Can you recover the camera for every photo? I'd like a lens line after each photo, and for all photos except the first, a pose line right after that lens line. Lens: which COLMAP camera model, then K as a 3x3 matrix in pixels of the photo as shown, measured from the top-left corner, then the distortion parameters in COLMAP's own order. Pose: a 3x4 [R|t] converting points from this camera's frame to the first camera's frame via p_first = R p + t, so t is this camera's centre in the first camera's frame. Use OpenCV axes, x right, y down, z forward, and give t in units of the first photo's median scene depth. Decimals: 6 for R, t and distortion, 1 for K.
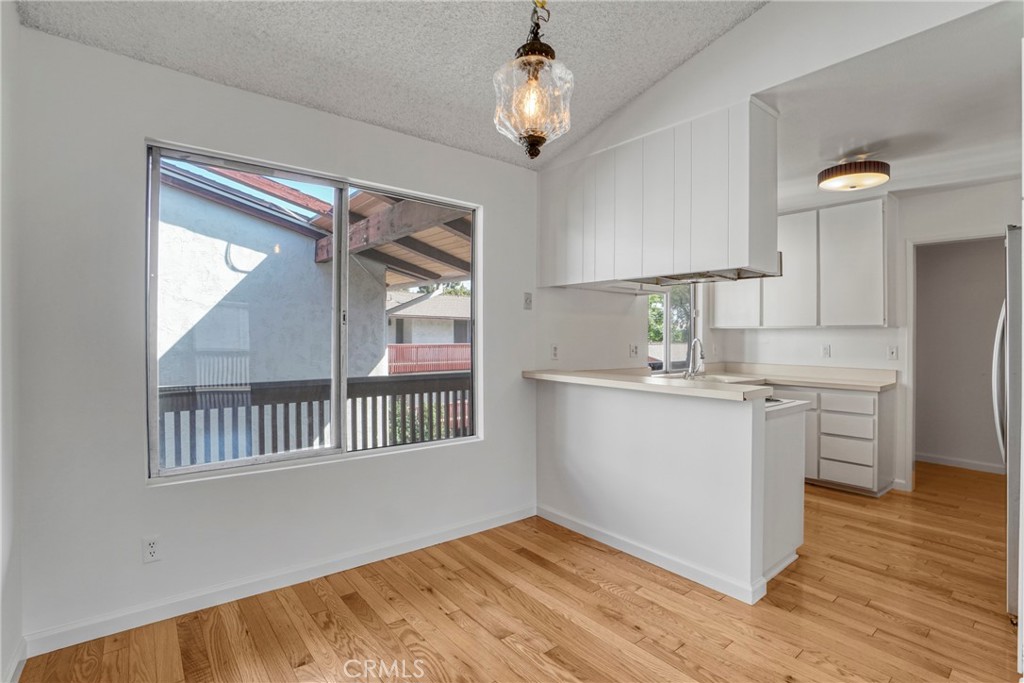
lens RADIAL K [[486.8, 0, 506.0], [0, 486.8, 334.6], [0, 0, 1]] dist [-0.033325, 0.004002]
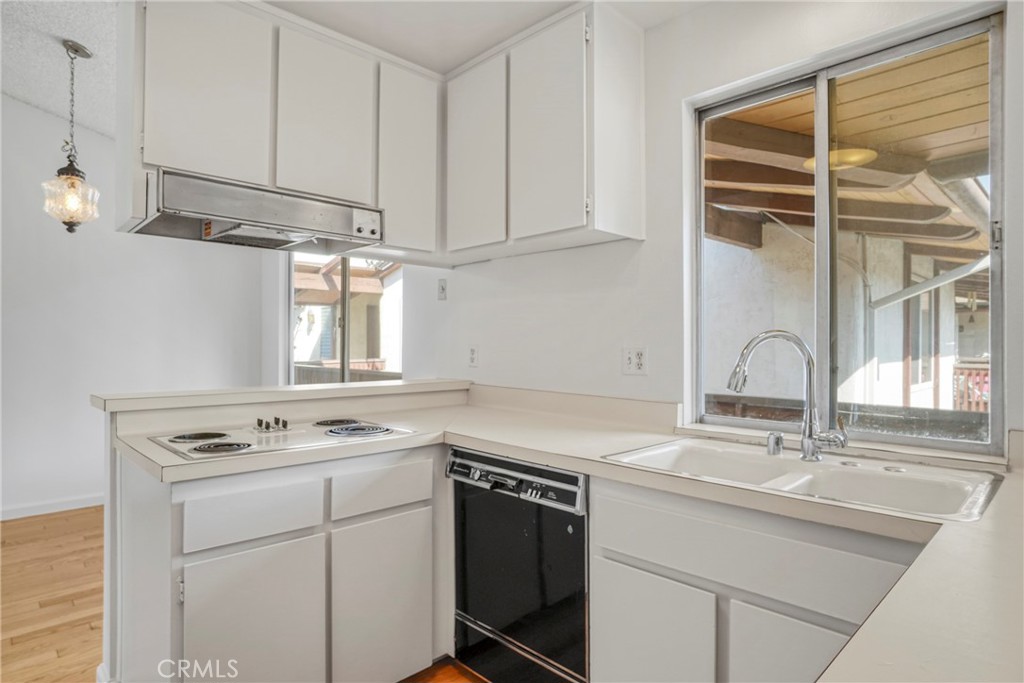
lens RADIAL K [[563.8, 0, 503.2], [0, 563.8, 348.1], [0, 0, 1]] dist [-0.027009, 0.010502]
pose [[0.085601, -0.000840, -0.996329, 0.766581], [-0.000201, 1.000000, -0.000861, 0.021699], [0.996330, 0.000274, 0.085600, 0.835461]]
